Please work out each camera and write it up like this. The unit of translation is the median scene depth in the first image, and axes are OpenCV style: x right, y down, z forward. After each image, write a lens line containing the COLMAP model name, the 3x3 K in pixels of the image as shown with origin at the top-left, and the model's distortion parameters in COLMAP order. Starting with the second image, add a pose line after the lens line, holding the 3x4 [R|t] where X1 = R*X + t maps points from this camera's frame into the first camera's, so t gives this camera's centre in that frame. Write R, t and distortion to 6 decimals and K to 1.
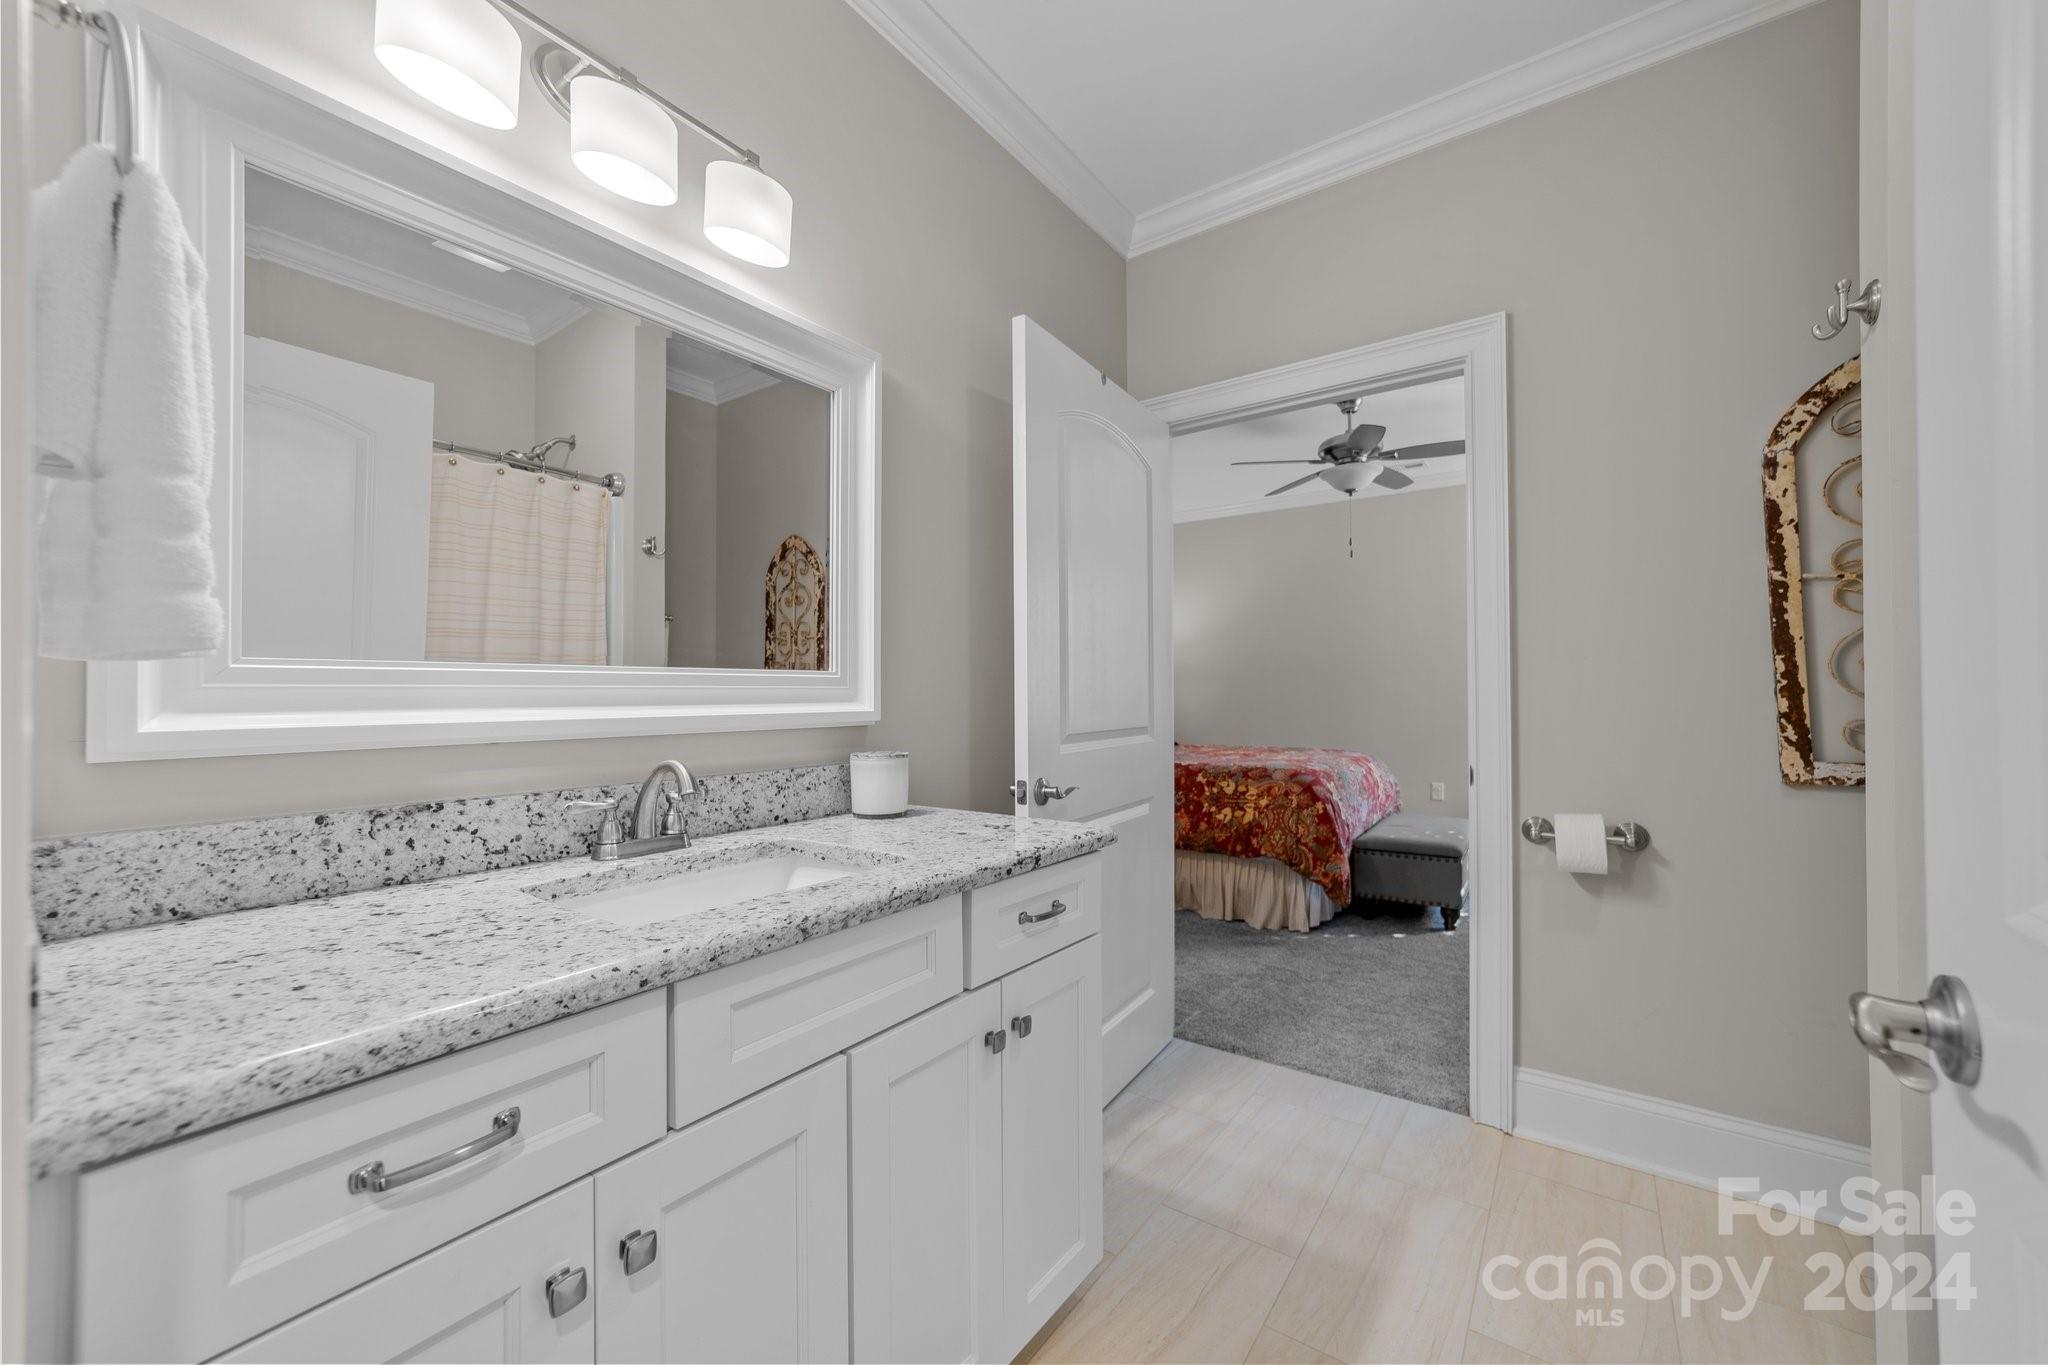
lens RADIAL K [[814.8, 0, 1024.0], [0, 814.8, 682.5], [0, 0, 1]] dist [-0.000490, 0.000031]
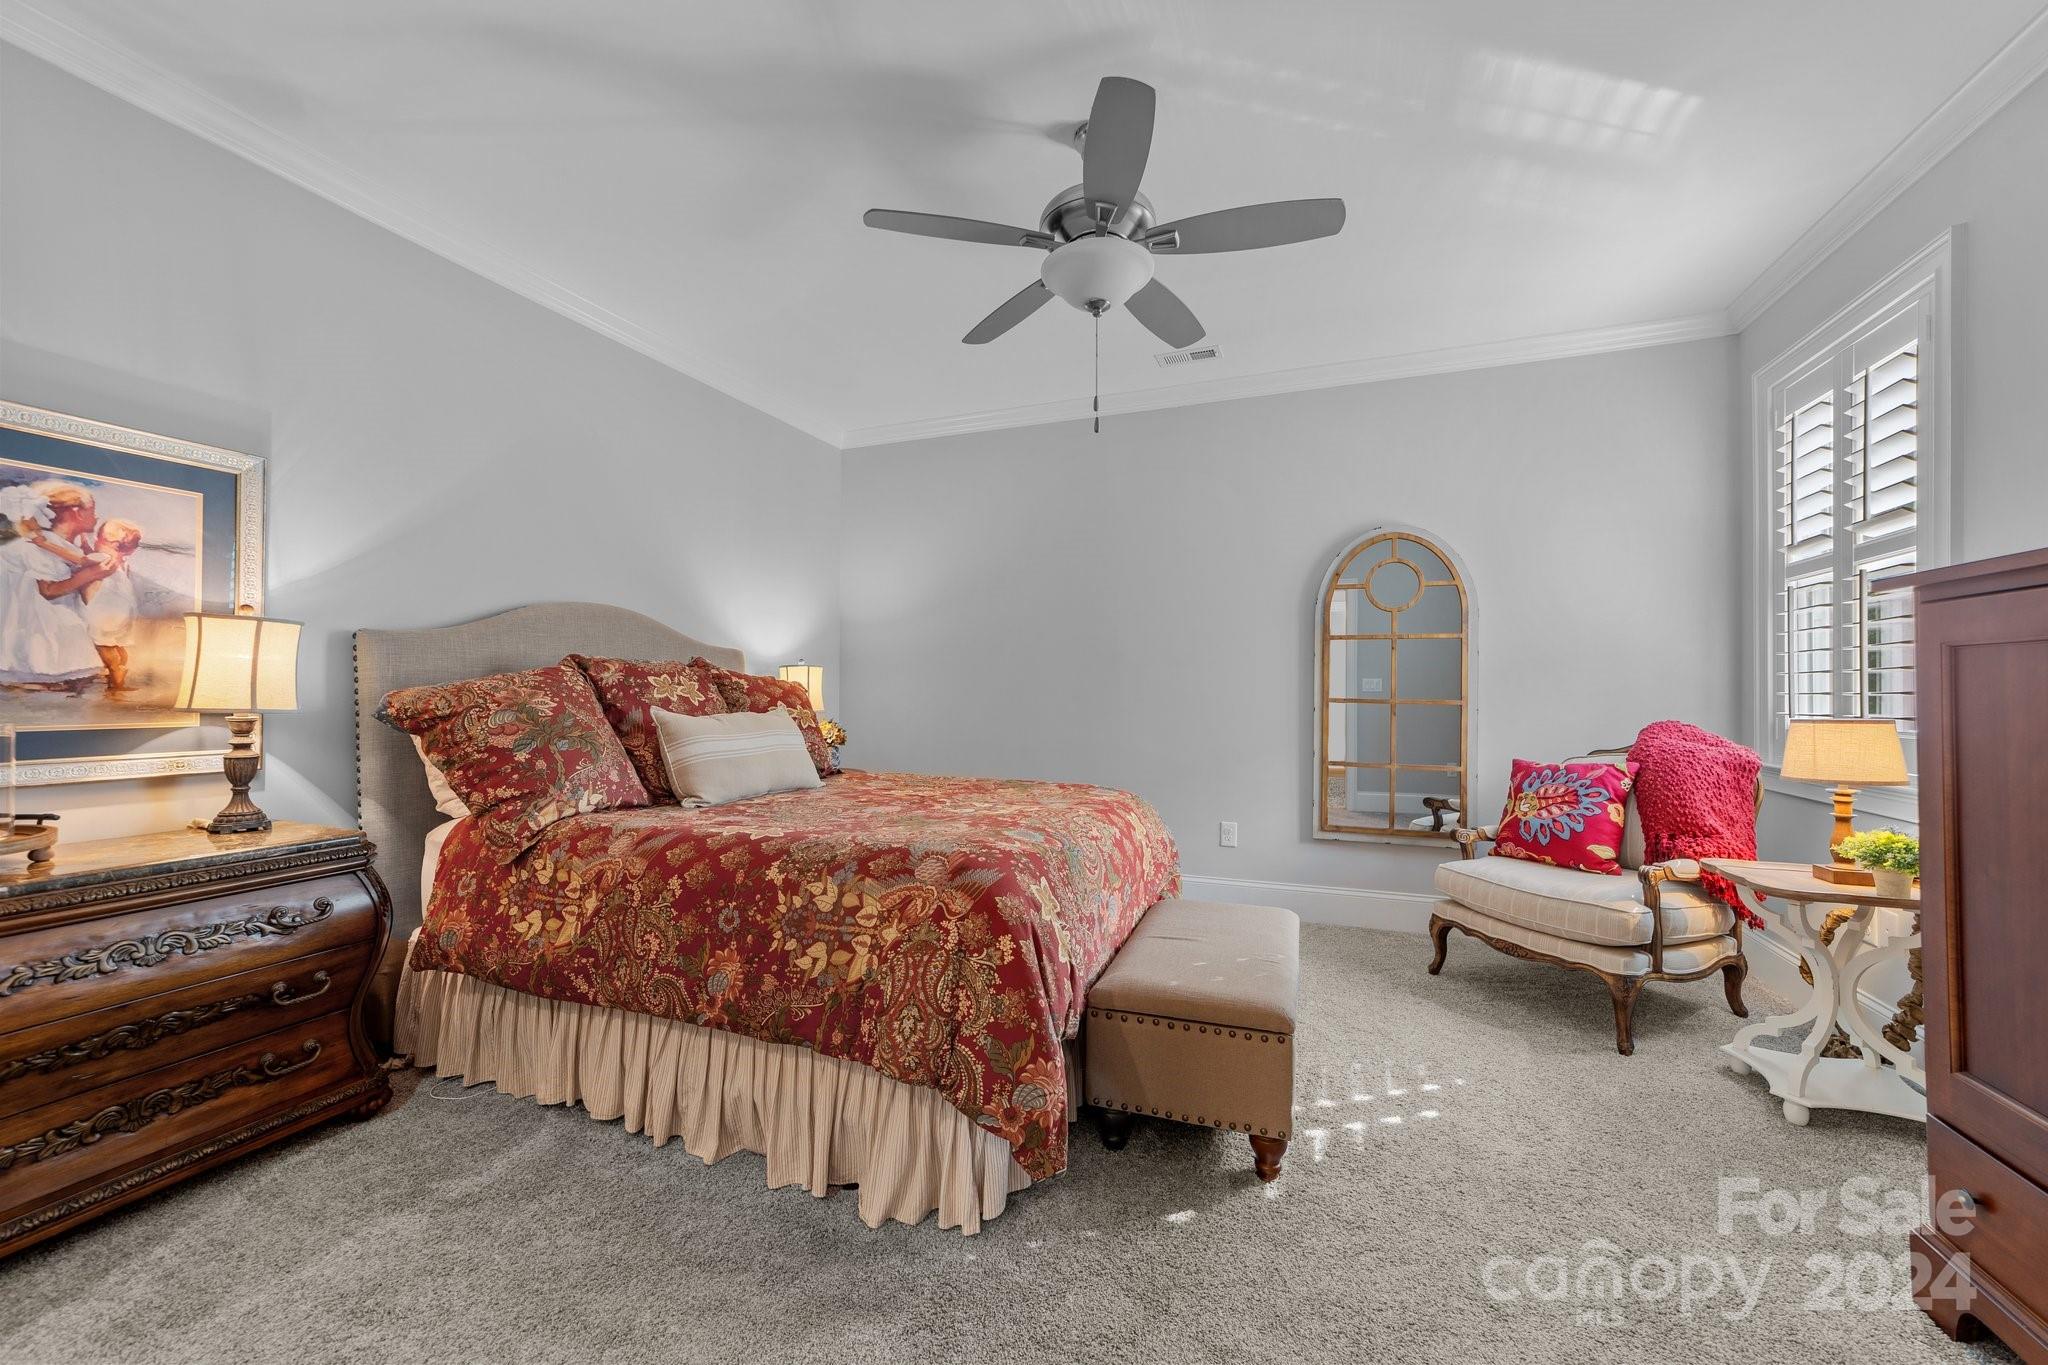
lens RADIAL K [[814.8, 0, 1024.0], [0, 814.8, 682.5], [0, 0, 1]] dist [-0.000490, 0.000031]
pose [[0.970974, 0.011055, 0.238928, 0.255013], [-0.011485, 0.999934, 0.000409, 0.009039], [-0.238908, -0.003141, 0.971037, 0.548278]]
